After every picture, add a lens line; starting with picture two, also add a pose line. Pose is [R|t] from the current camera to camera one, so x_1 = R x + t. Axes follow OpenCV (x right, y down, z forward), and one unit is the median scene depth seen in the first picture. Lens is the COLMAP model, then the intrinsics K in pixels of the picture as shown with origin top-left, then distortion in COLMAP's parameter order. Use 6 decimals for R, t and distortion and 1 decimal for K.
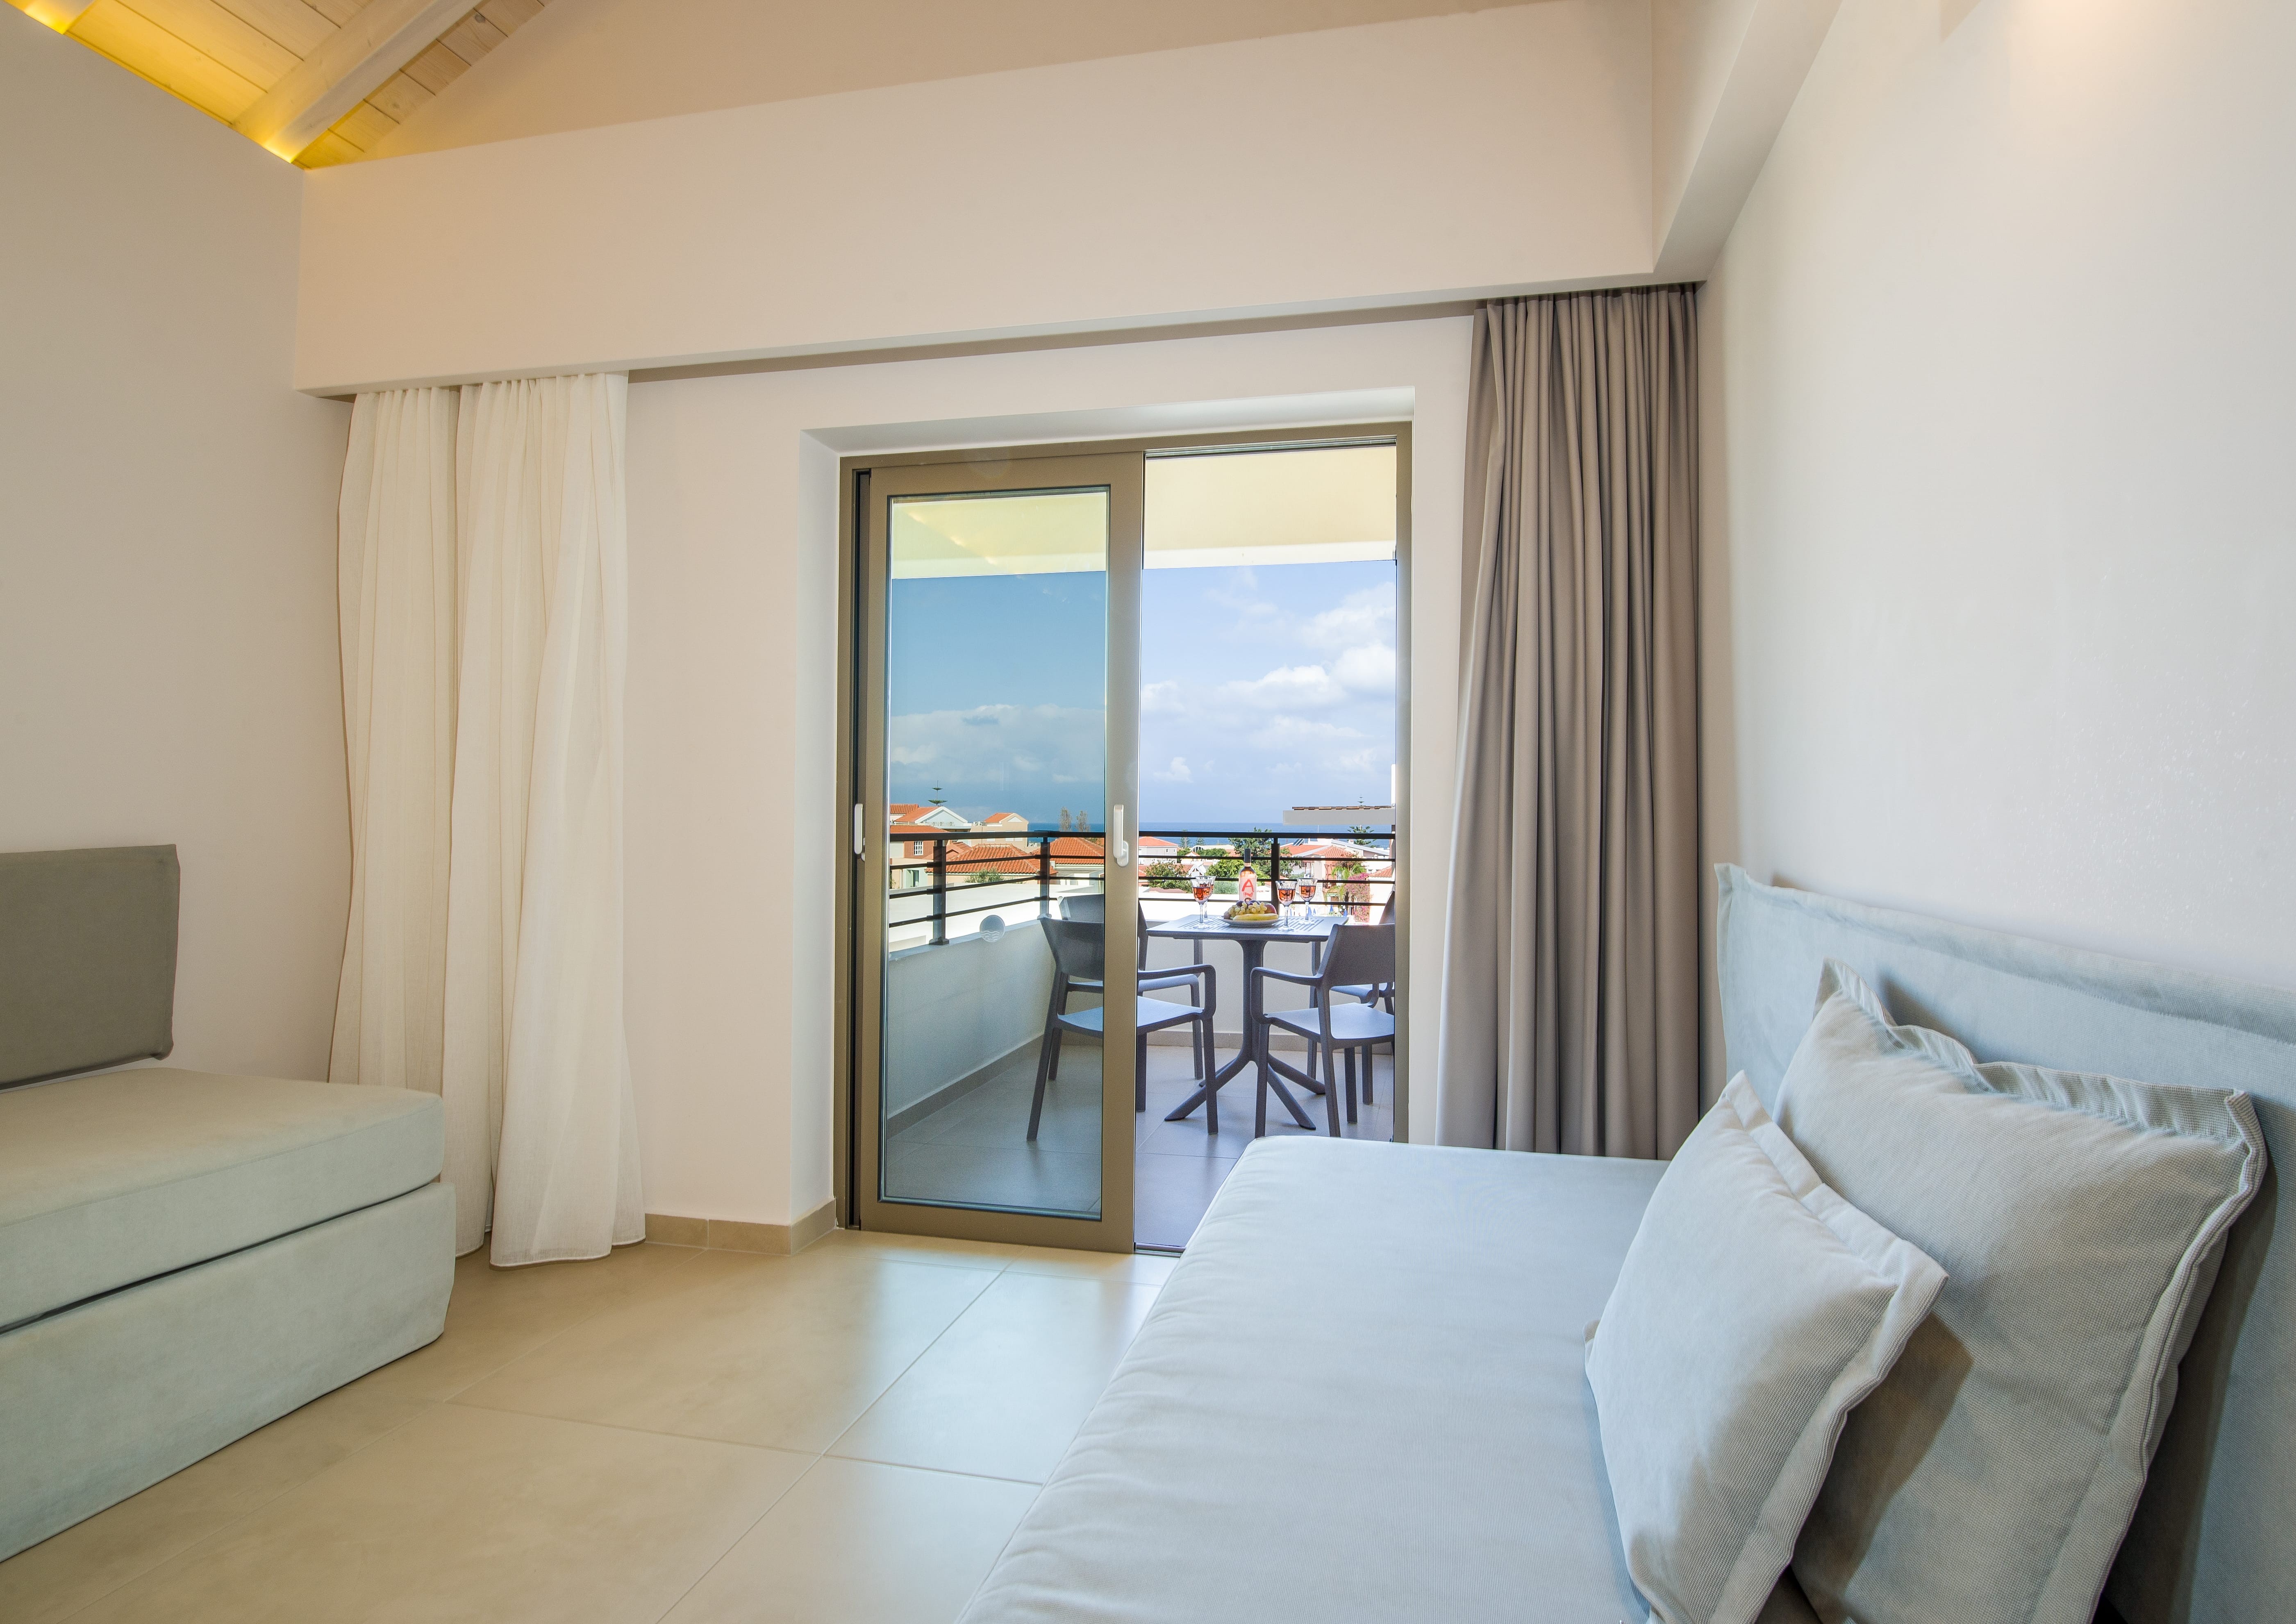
lens RADIAL K [[1255.8, 0, 1148.0], [0, 1255.8, 812.0], [0, 0, 1]] dist [0.000988, 0.000152]
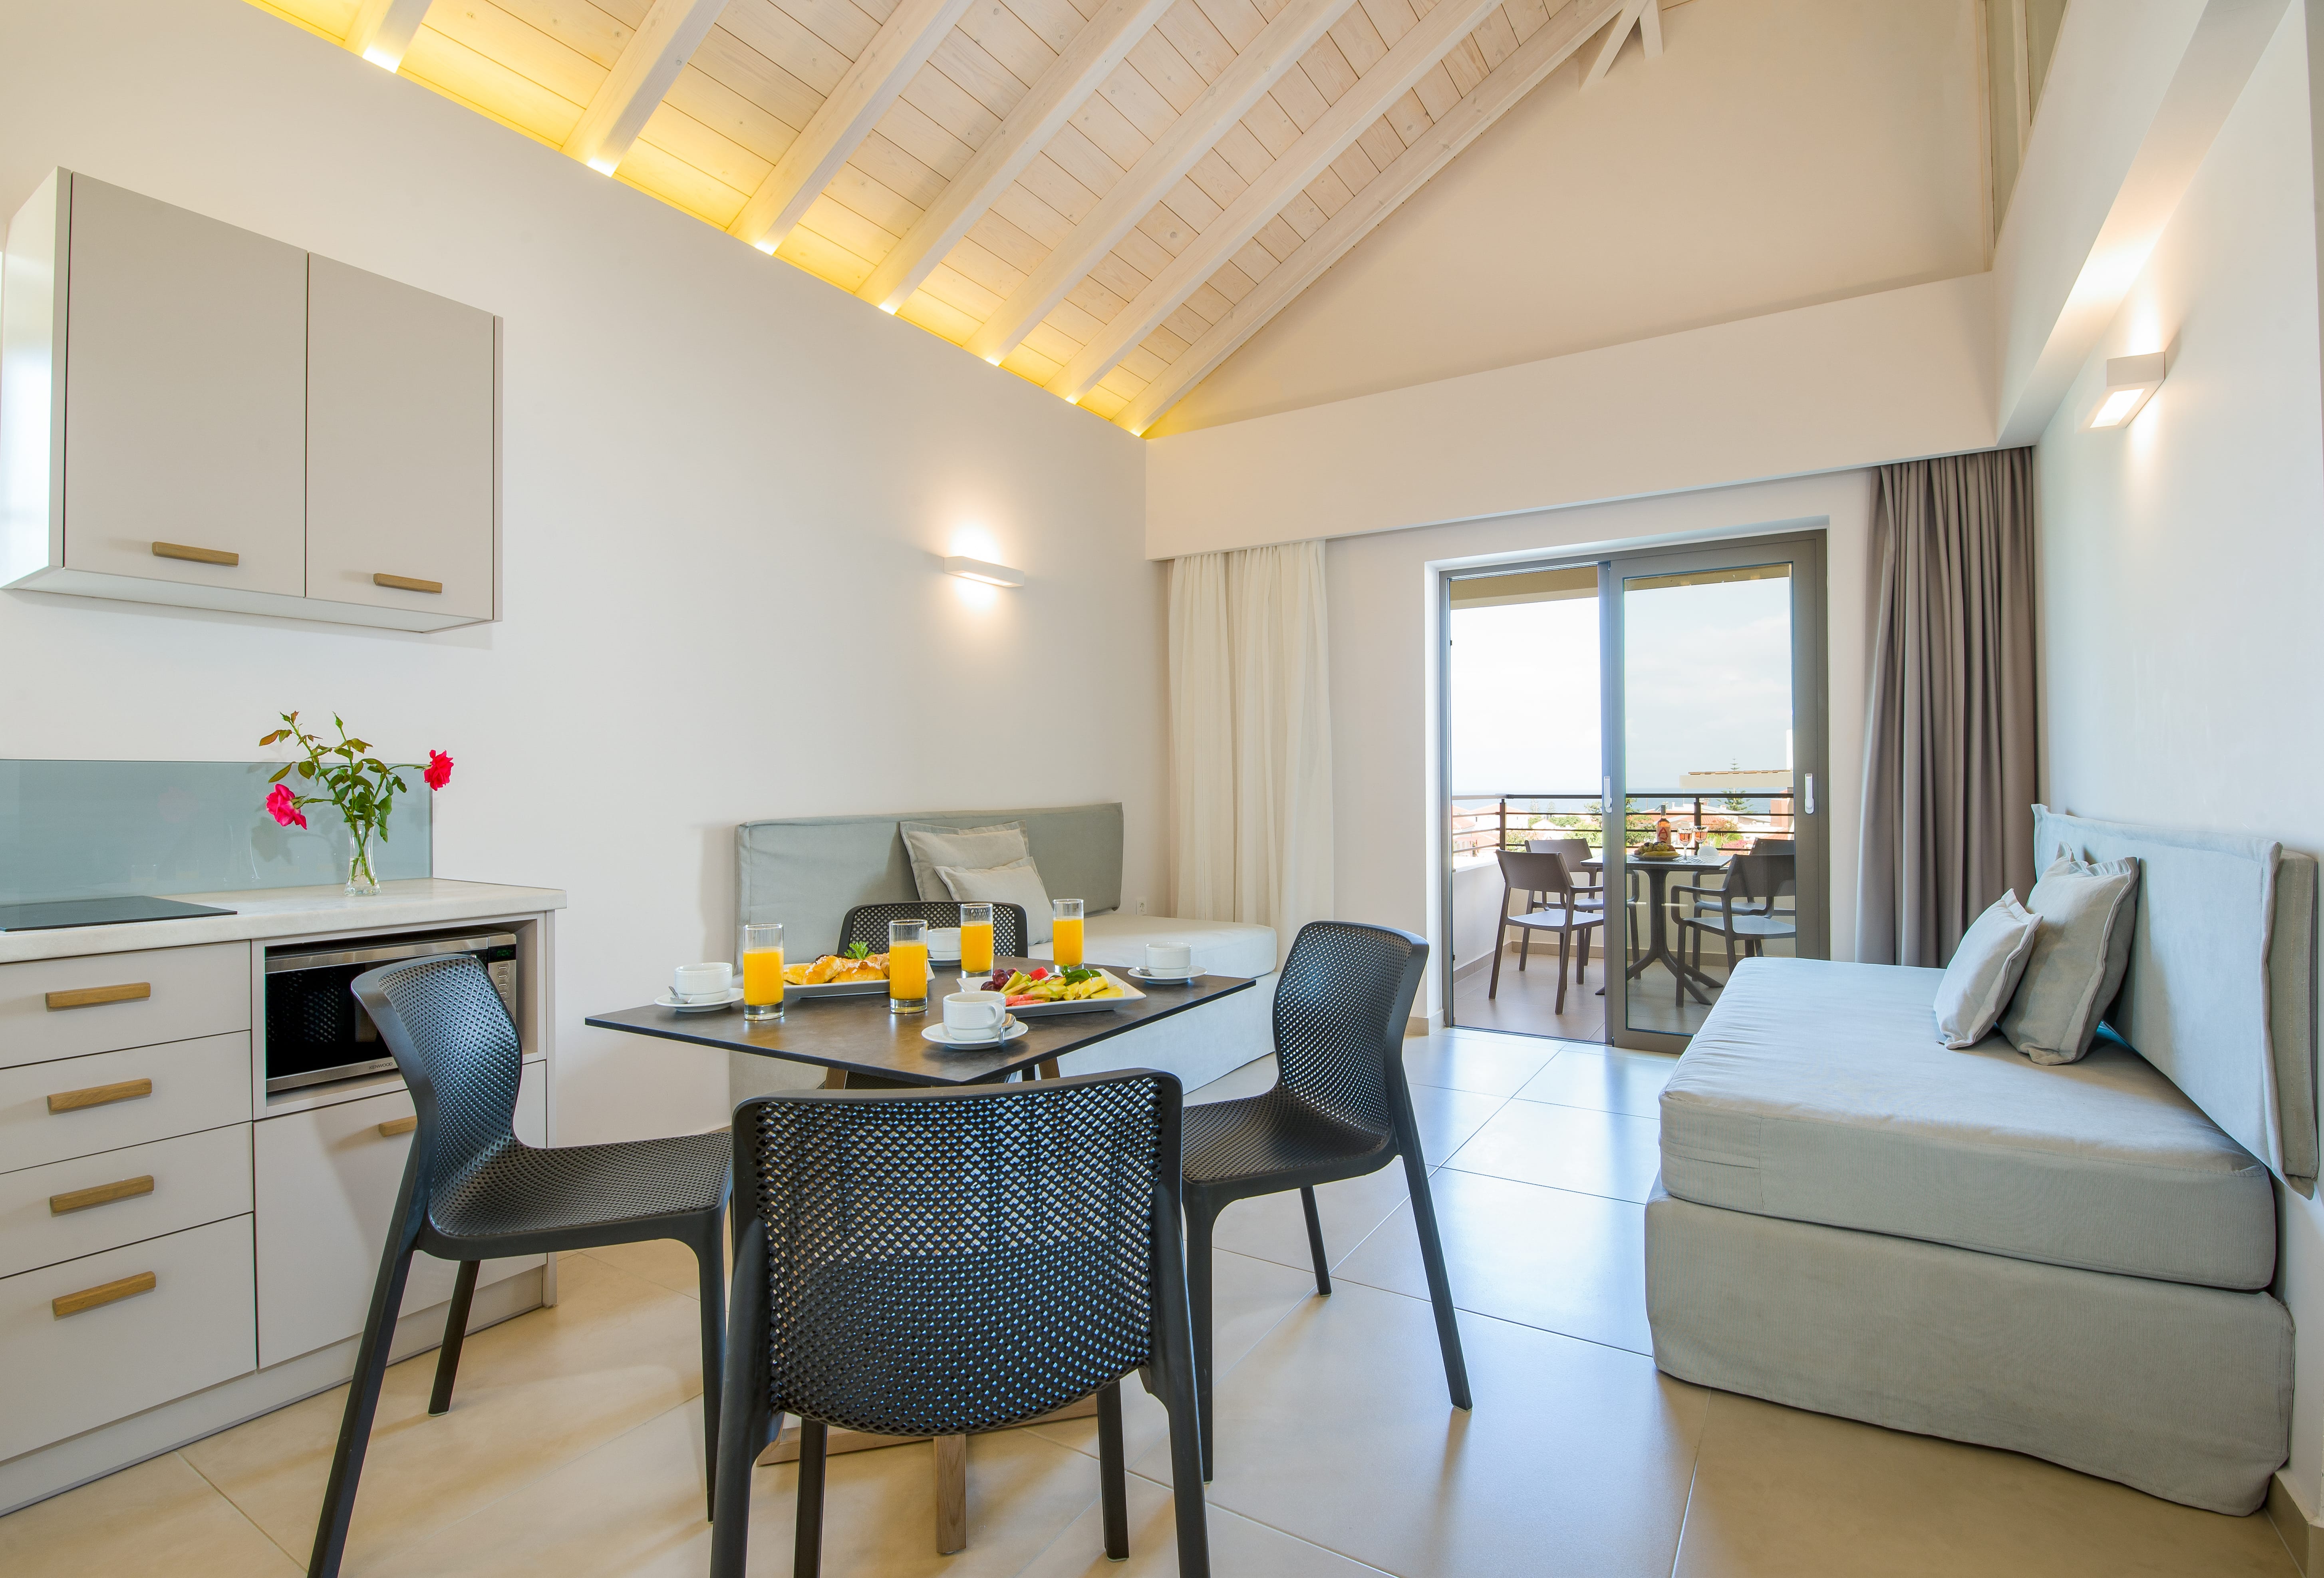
lens RADIAL K [[1085.2, 0, 1162.0], [0, 1085.2, 789.0], [0, 0, 1]] dist [0.000144, -0.000089]
pose [[0.946846, -0.013301, -0.321412, -0.171689], [0.015460, 0.999872, 0.004168, -0.004427], [0.321316, -0.008915, 0.946930, -0.655117]]
